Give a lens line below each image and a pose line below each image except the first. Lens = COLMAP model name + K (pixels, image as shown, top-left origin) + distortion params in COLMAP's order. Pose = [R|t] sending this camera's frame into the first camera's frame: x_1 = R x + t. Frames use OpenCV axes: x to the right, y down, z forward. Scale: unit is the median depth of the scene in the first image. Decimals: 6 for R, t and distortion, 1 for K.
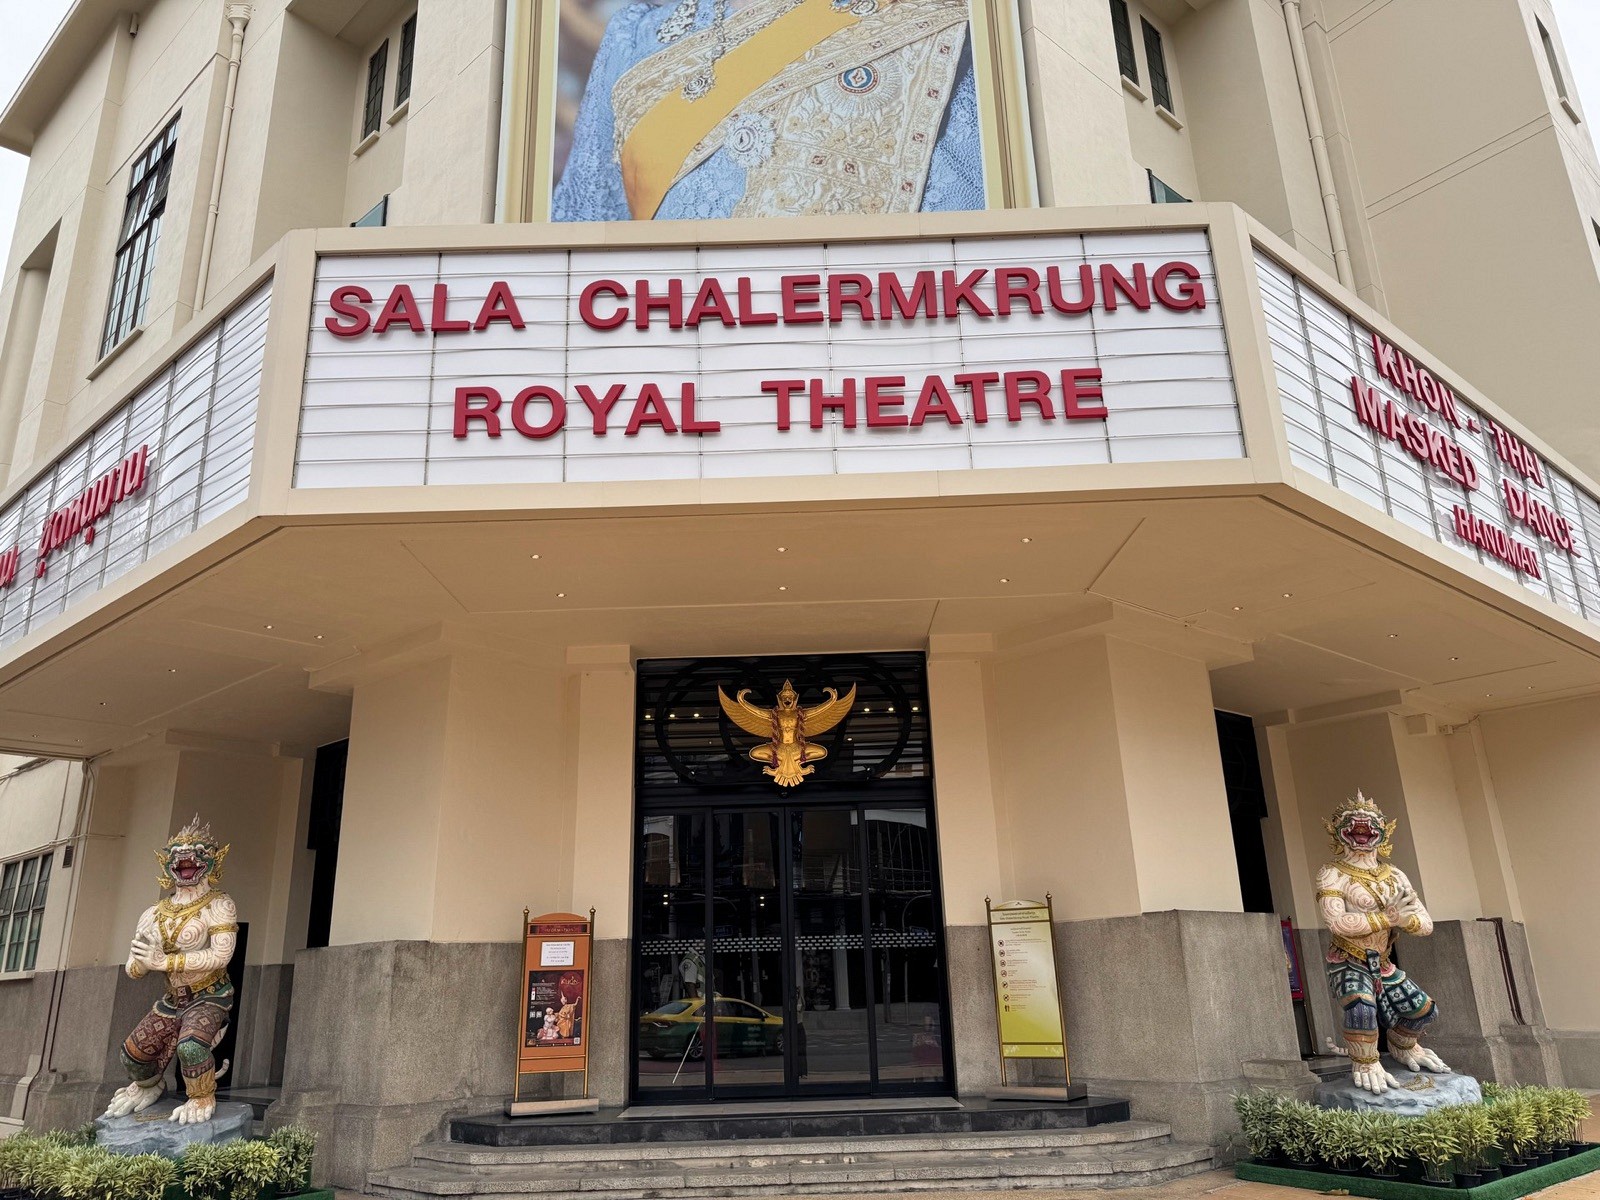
lens RADIAL K [[1112.5, 0, 800.0], [0, 1112.5, 600.0], [0, 0, 1]] dist [-0.017551, -0.003336]
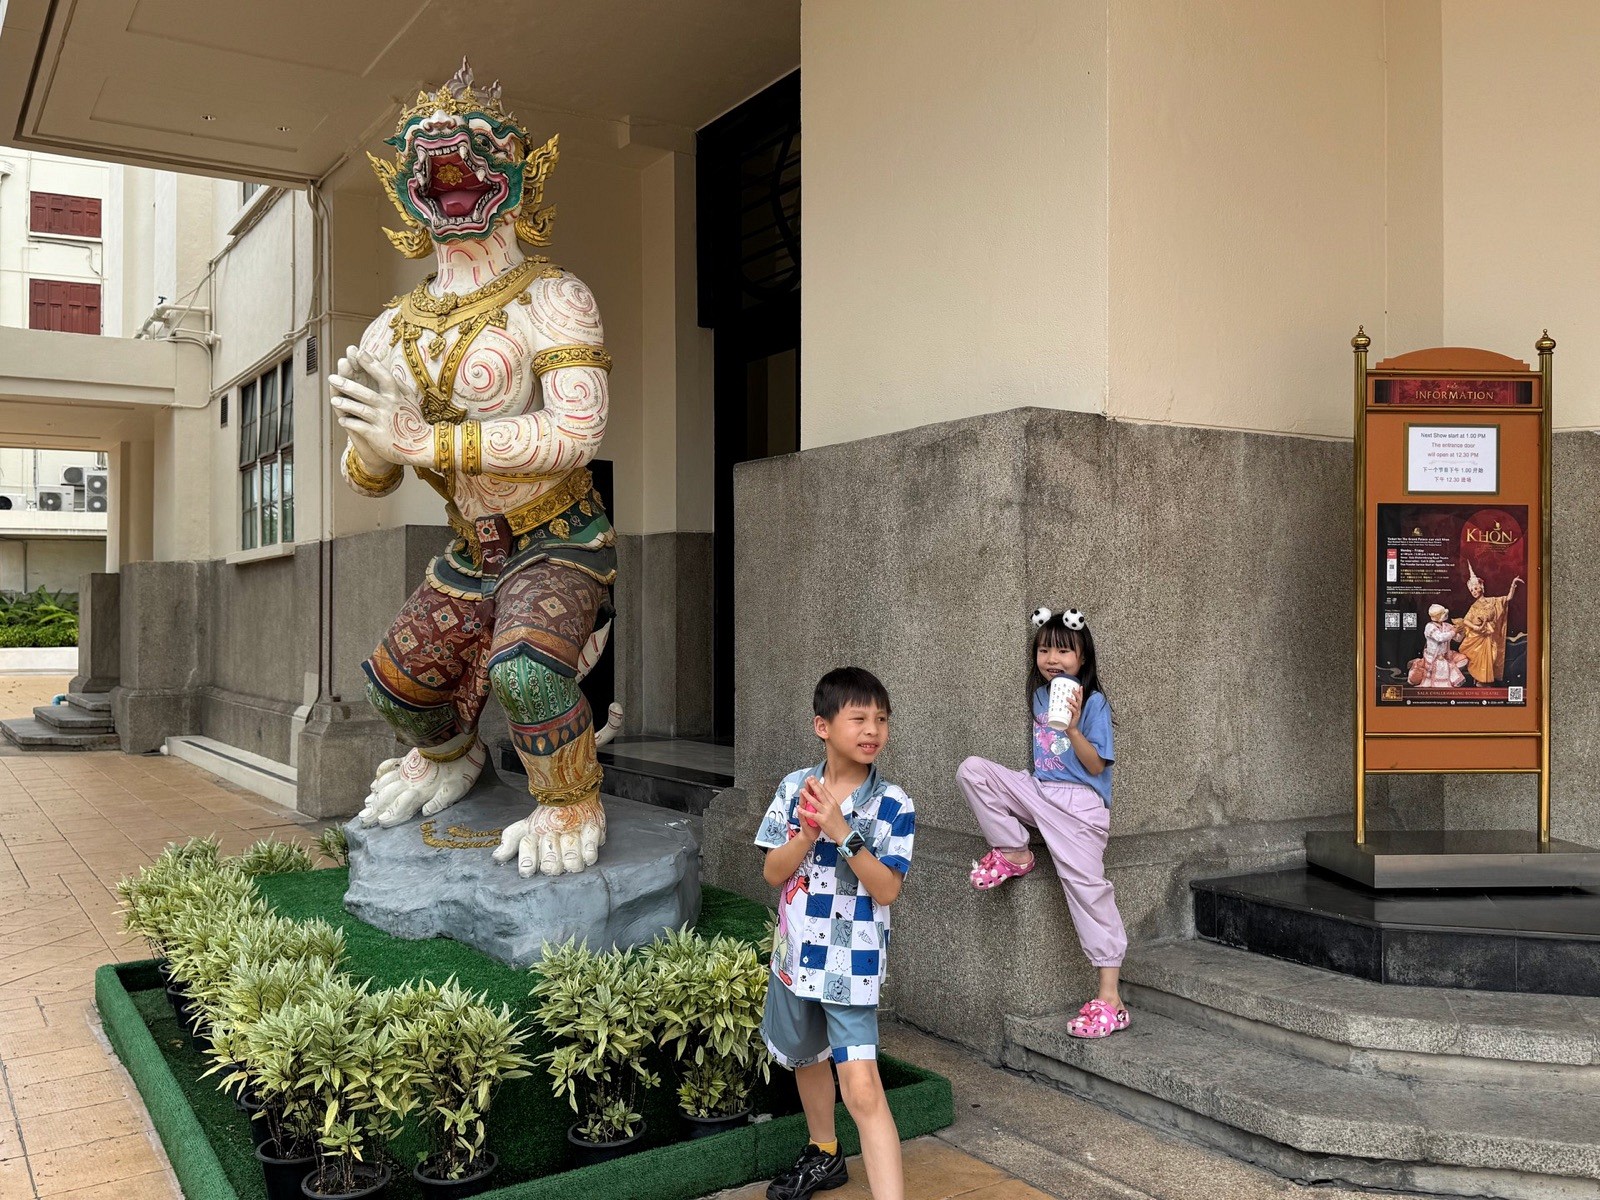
lens RADIAL K [[1305.1, 0, 800.0], [0, 1305.1, 600.0], [0, 0, 1]] dist [0.100691, -0.225485]
pose [[0.957921, 0.026509, -0.285806, -0.312751], [0.064971, 0.949858, 0.305858, 0.233559], [0.279583, -0.311557, 0.908166, 0.583539]]
